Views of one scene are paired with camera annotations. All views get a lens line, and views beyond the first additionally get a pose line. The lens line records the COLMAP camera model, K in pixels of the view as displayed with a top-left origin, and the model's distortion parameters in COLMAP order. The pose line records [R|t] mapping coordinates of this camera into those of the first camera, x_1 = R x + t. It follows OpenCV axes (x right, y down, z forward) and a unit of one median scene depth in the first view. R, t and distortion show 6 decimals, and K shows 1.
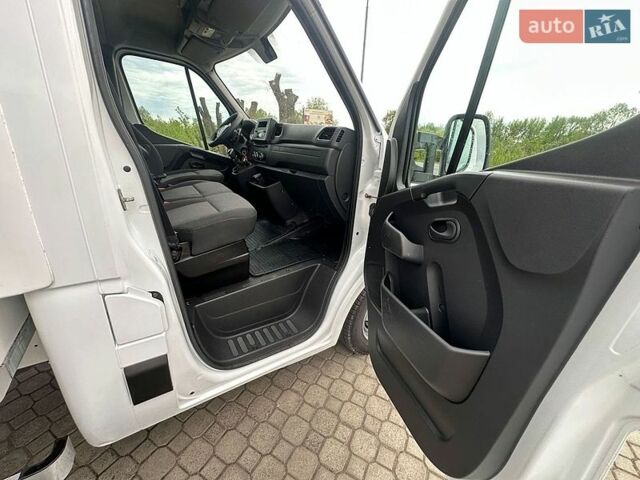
lens RADIAL K [[256.8, 0, 322.7], [0, 256.8, 239.6], [0, 0, 1]] dist [-0.001096, 0.000004]
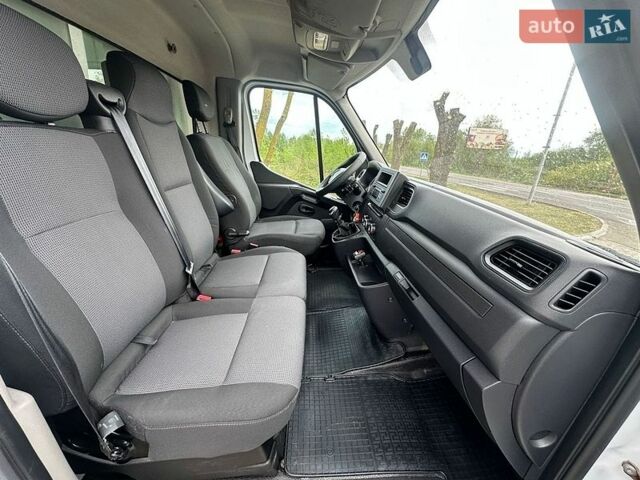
lens RADIAL K [[256.8, 0, 322.7], [0, 256.8, 239.6], [0, 0, 1]] dist [-0.001096, 0.000004]
pose [[0.852252, 0.195509, -0.485225, -0.030812], [-0.224788, 0.974405, -0.002207, -0.247318], [0.472374, 0.110953, 0.874387, 0.375260]]
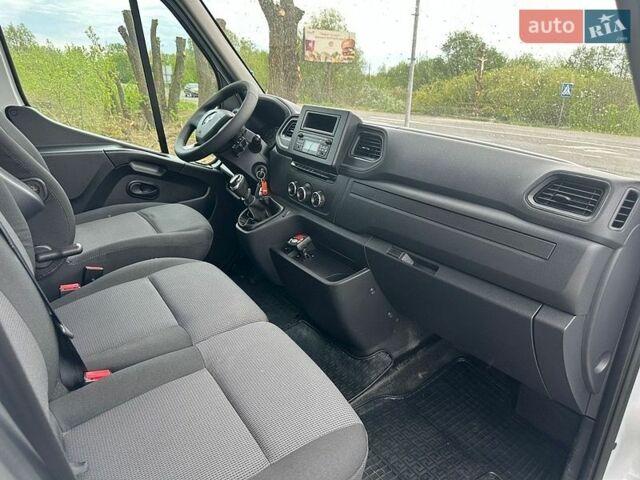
lens RADIAL K [[454.0, 0, 327.6], [0, 454.0, 235.1], [0, 0, 1]] dist [0.091796, -0.135584]
pose [[0.999925, 0.008514, -0.008778, -0.194481], [-0.008910, 0.998899, -0.046055, -0.212570], [0.008376, 0.046130, 0.998900, 0.252600]]
